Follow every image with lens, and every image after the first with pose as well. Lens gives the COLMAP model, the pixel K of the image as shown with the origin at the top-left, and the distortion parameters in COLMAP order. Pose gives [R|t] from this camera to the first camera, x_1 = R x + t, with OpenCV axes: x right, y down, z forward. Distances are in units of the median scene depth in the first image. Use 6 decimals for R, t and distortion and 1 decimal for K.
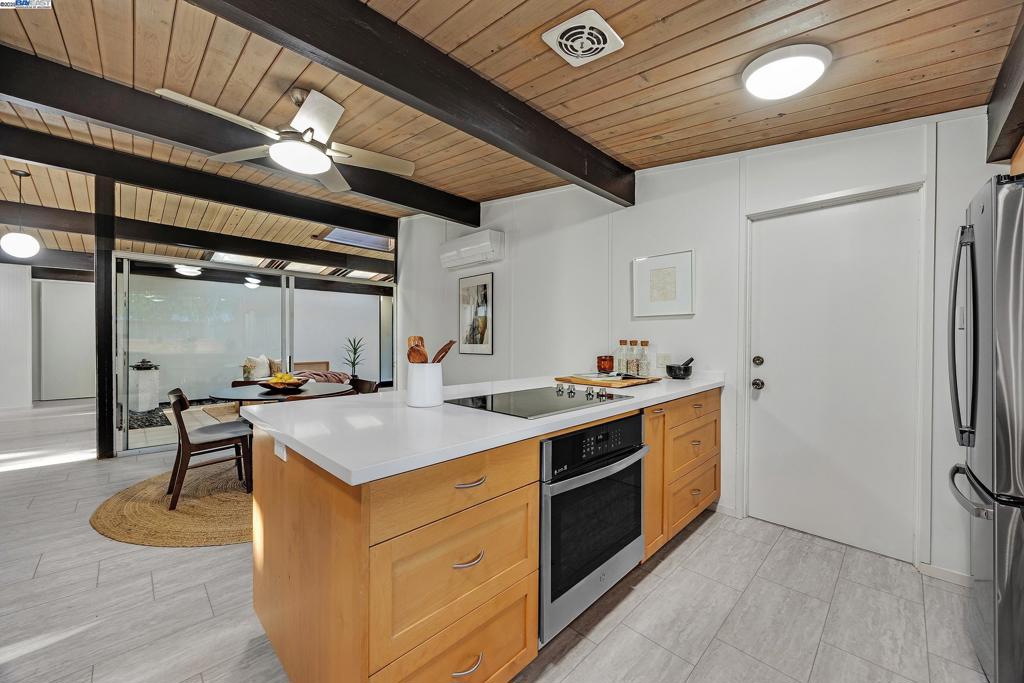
lens RADIAL K [[385.9, 0, 505.9], [0, 385.9, 341.9], [0, 0, 1]] dist [-0.010633, 0.000117]
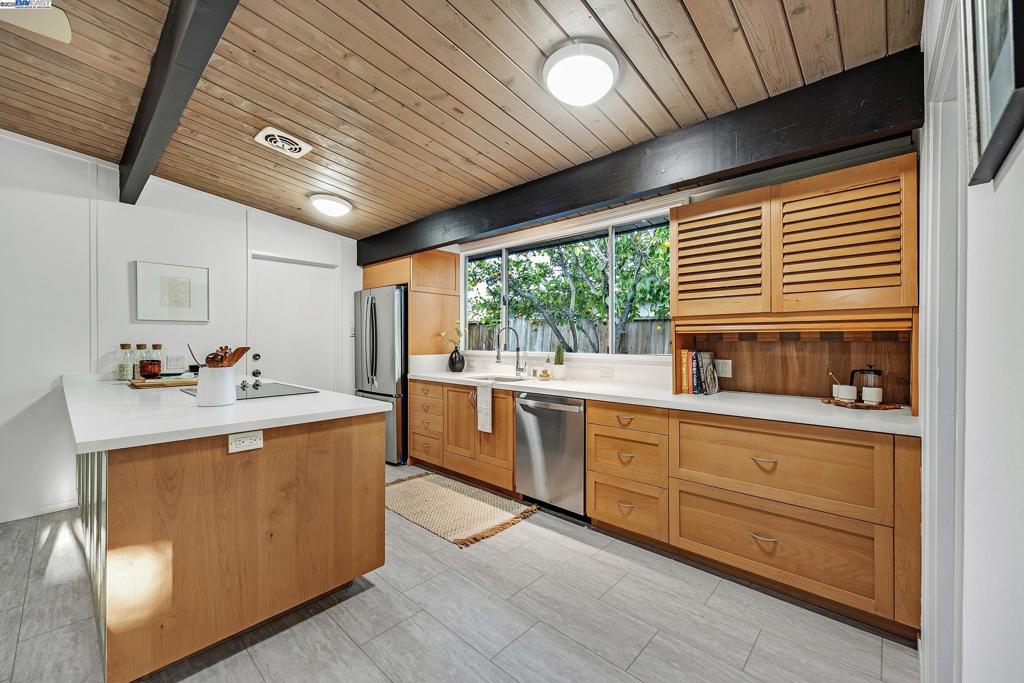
lens RADIAL K [[393.1, 0, 514.2], [0, 393.1, 340.9], [0, 0, 1]] dist [0.001735, 0.000307]
pose [[-0.060872, -0.009140, 0.998104, -0.921411], [0.008009, 0.999921, 0.009645, -0.017656], [-0.998113, 0.008581, -0.060794, 0.138063]]
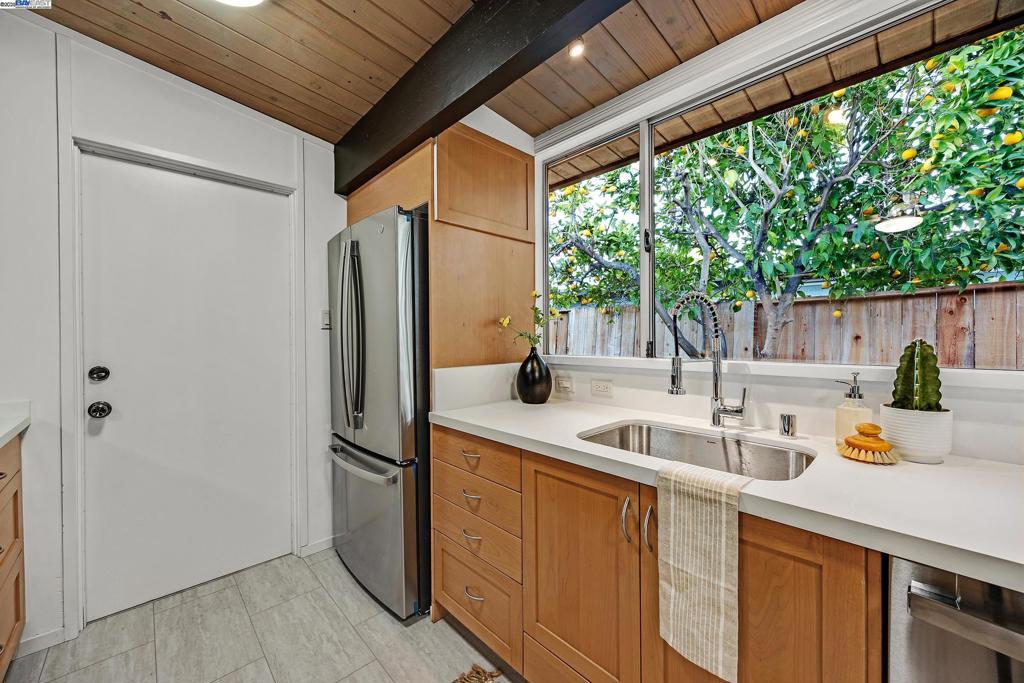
lens RADIAL K [[393.1, 0, 514.2], [0, 393.1, 340.9], [0, 0, 1]] dist [0.001735, 0.000307]
pose [[0.012884, -0.014143, 0.999817, 0.005230], [0.017576, 0.999749, 0.013915, -0.002989], [-0.999763, 0.017394, 0.013129, 0.312169]]
